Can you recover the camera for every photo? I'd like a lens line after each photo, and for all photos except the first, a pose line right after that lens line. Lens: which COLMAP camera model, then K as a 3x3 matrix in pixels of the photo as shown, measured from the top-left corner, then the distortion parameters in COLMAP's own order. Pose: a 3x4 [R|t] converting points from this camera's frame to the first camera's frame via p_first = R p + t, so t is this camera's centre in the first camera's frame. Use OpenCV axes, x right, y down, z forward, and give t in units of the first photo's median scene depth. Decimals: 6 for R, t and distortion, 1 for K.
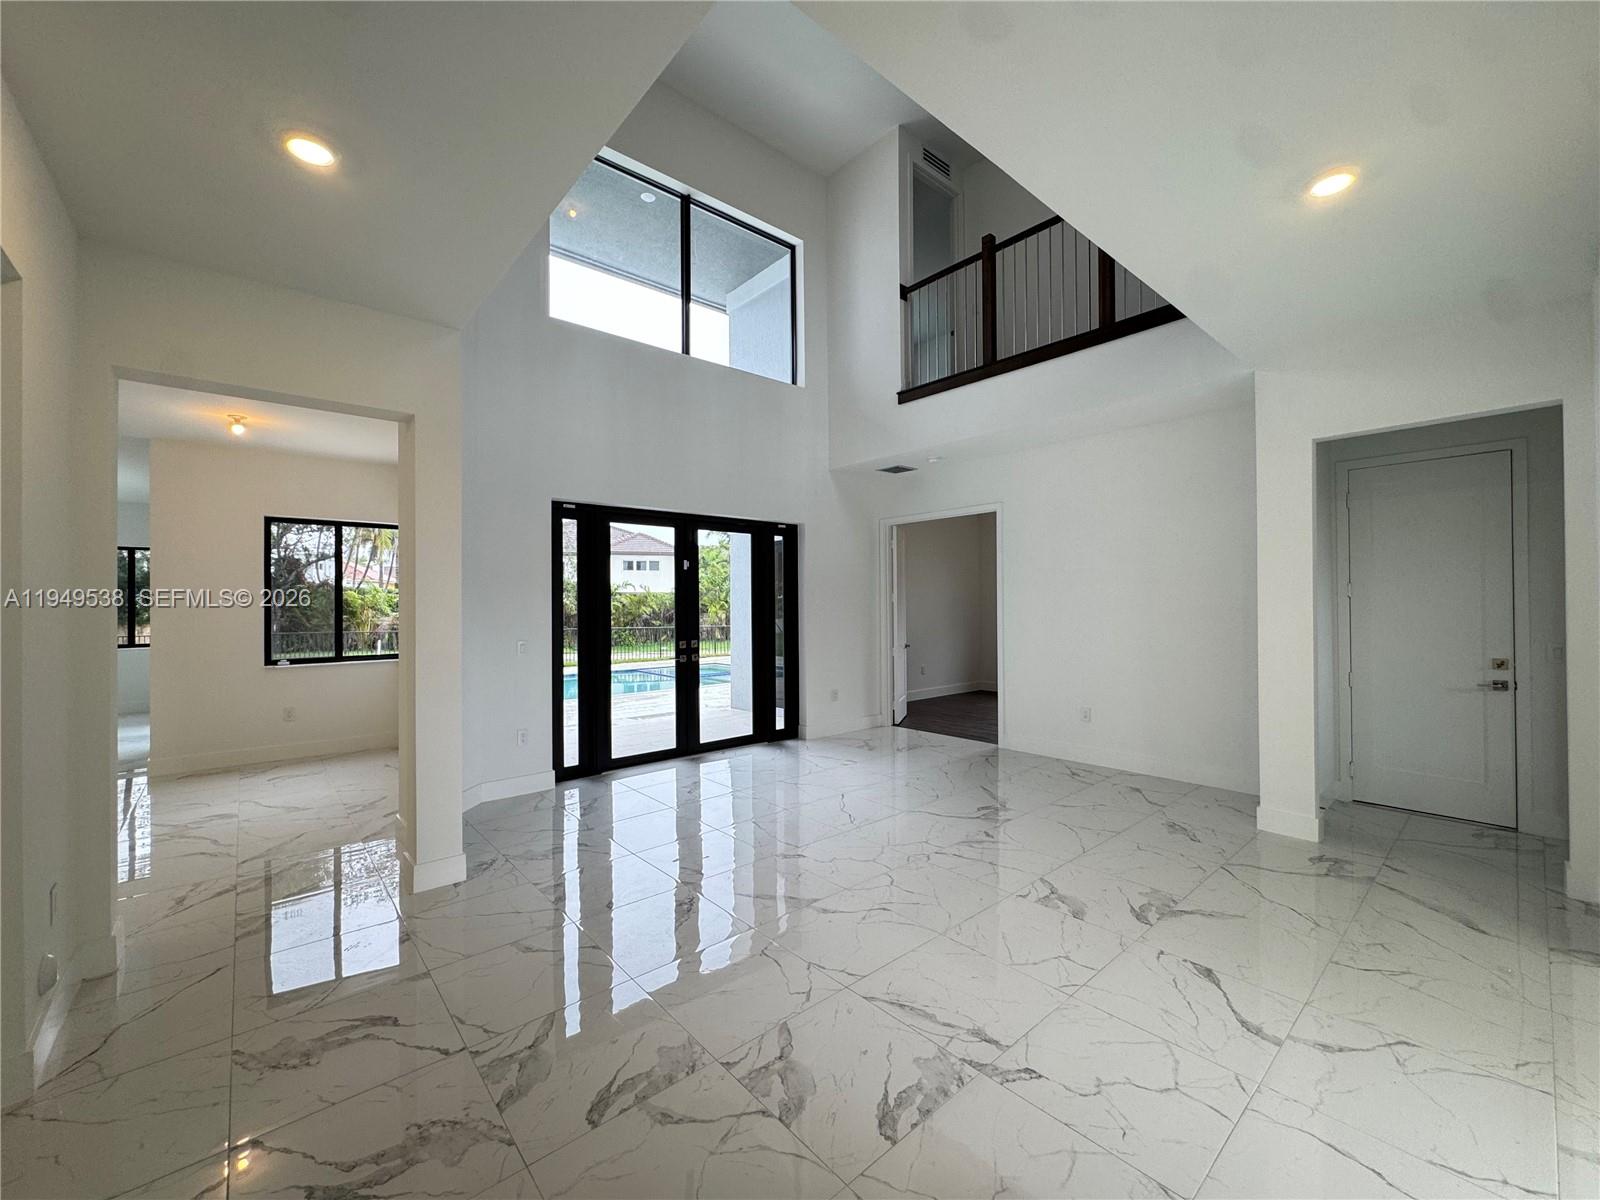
lens RADIAL K [[643.7, 0, 800.9], [0, 643.7, 599.0], [0, 0, 1]] dist [-0.004519, 0.000643]
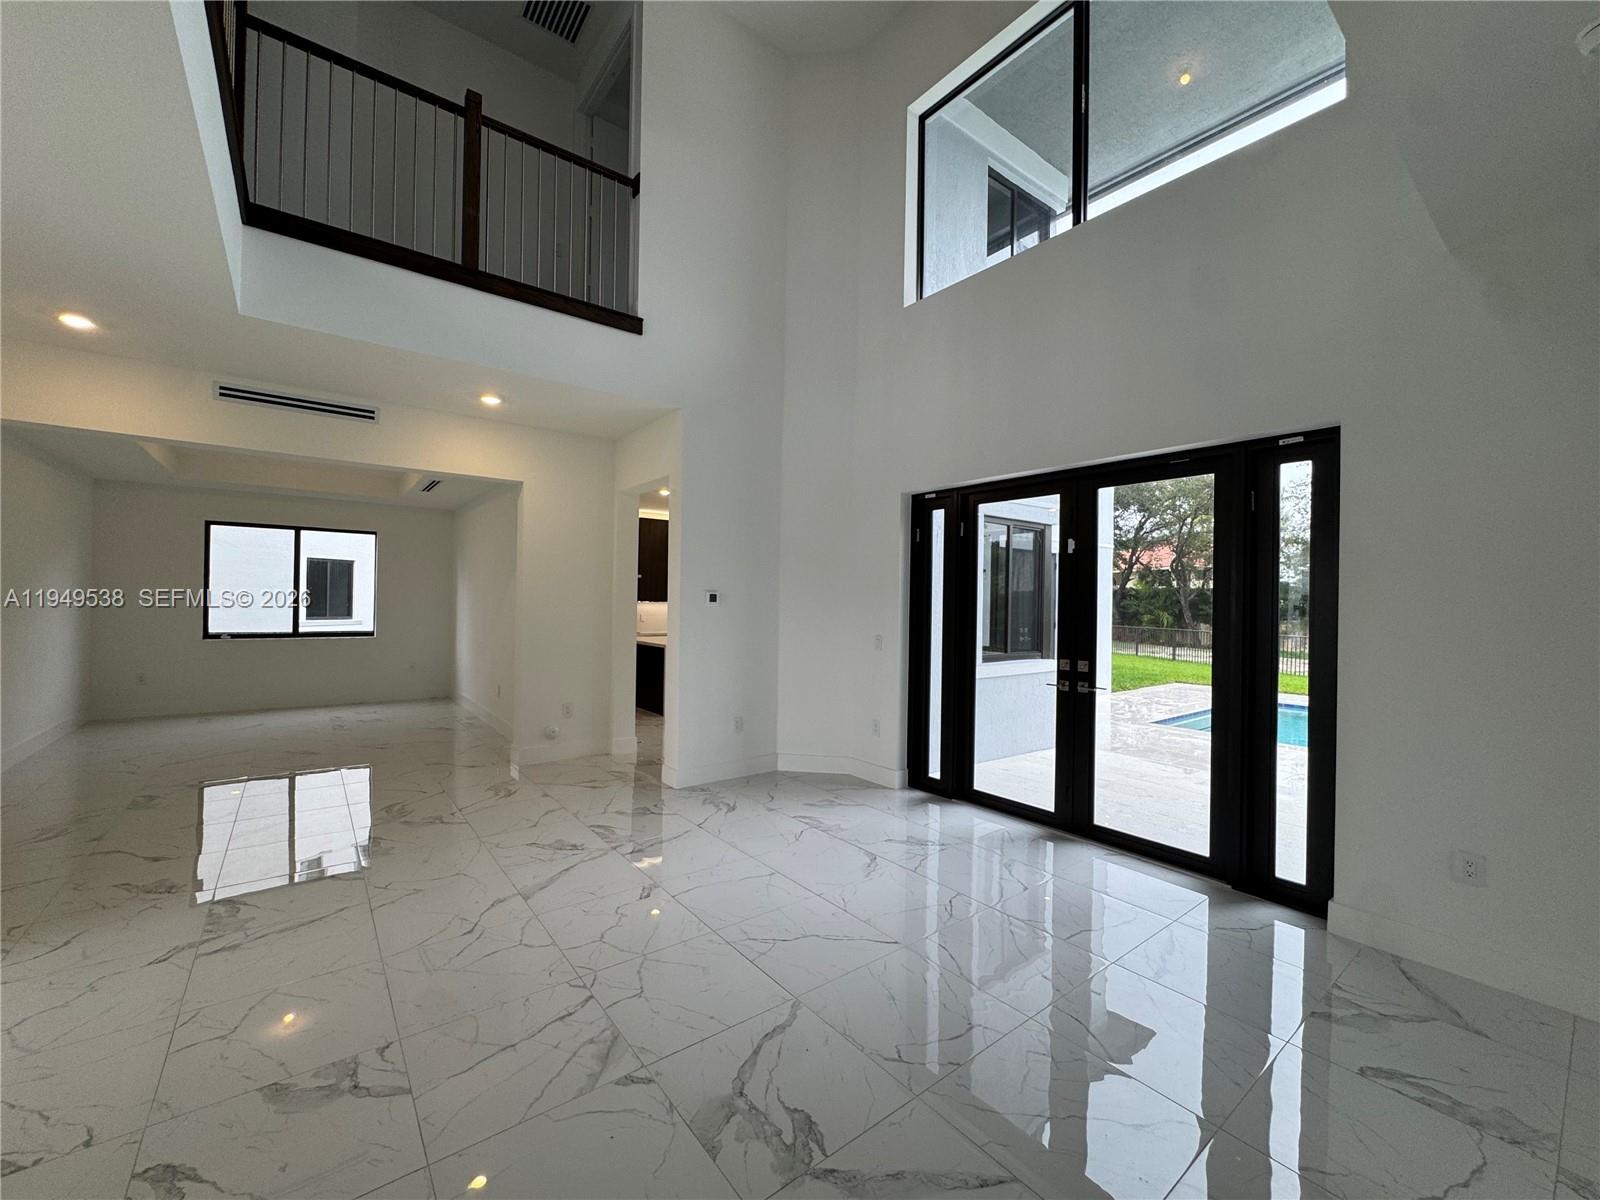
lens RADIAL K [[643.7, 0, 800.9], [0, 643.7, 598.0], [0, 0, 1]] dist [-0.004519, 0.000643]
pose [[-0.057699, 0.000097, -0.998334, 0.706133], [-0.010617, 0.999943, 0.000710, 0.004606], [0.998278, 0.010640, -0.057694, 1.063491]]
